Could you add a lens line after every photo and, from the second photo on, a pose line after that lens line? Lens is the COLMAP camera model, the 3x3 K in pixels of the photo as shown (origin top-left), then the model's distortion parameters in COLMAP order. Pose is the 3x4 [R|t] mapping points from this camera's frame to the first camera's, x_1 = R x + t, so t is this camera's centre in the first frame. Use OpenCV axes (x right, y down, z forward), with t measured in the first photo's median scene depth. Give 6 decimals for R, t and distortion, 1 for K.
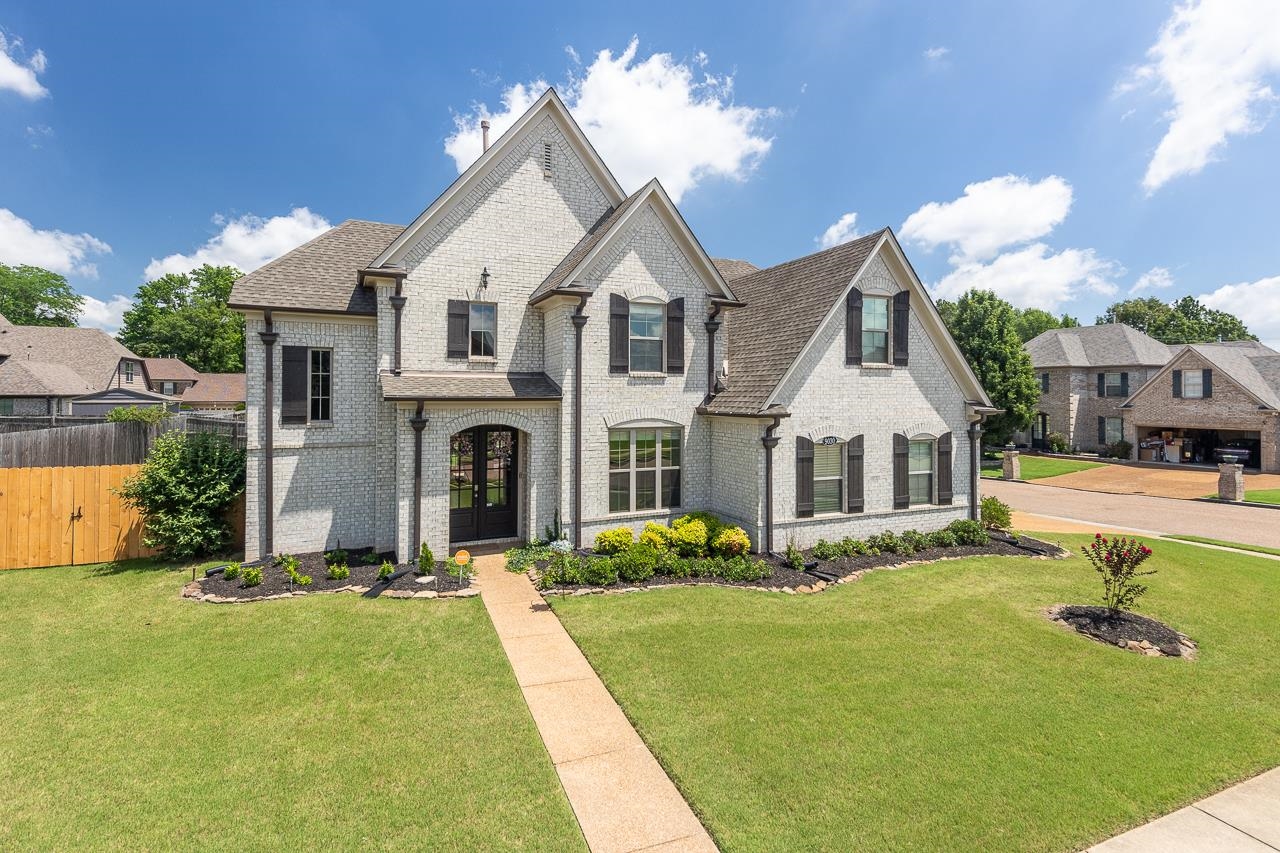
lens RADIAL K [[626.4, 0, 641.3], [0, 626.4, 369.2], [0, 0, 1]] dist [0.043742, -0.028245]
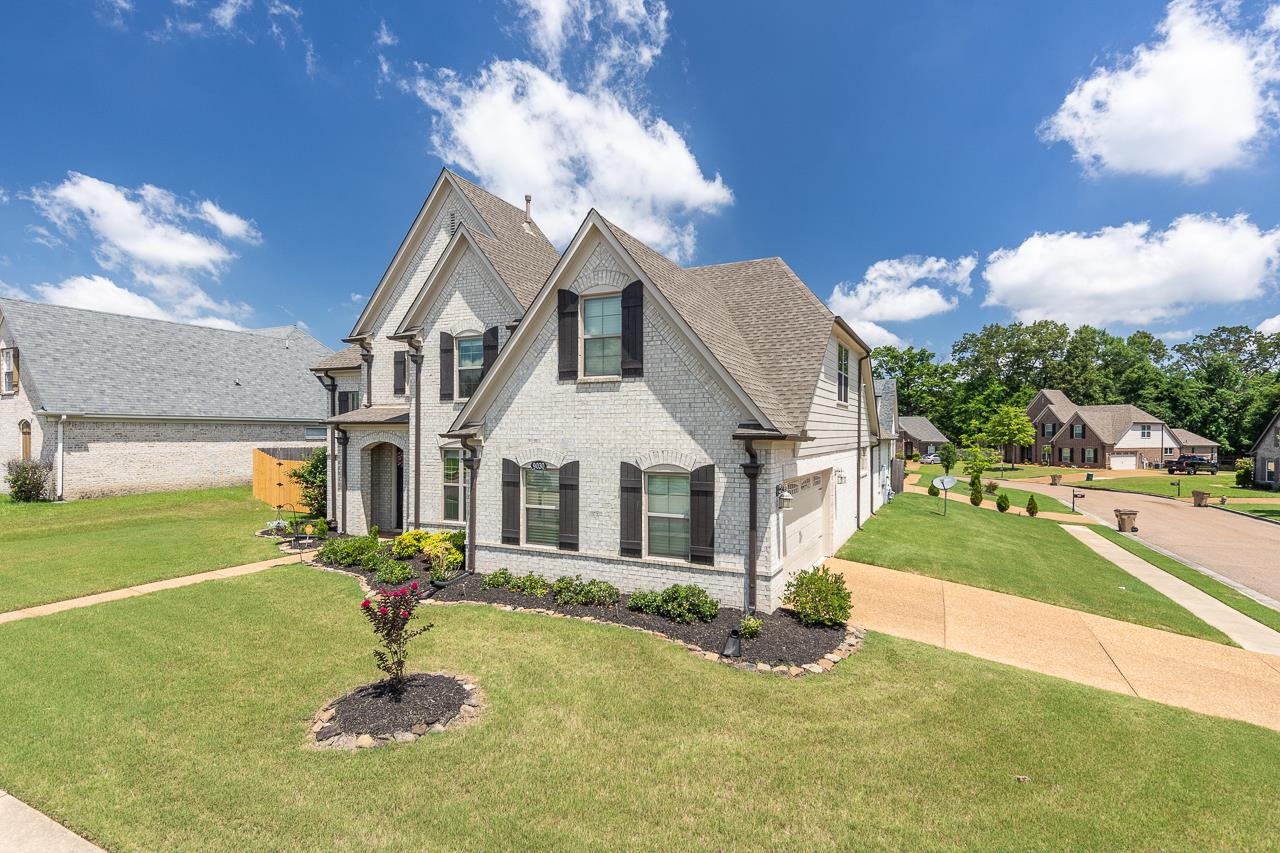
lens RADIAL K [[606.4, 0, 635.9], [0, 606.4, 422.3], [0, 0, 1]] dist [0.059280, -0.024978]
pose [[0.638872, -0.011742, -0.769224, 1.043415], [0.030850, 0.999470, 0.010366, 0.045680], [0.768695, -0.030353, 0.638895, 0.539069]]
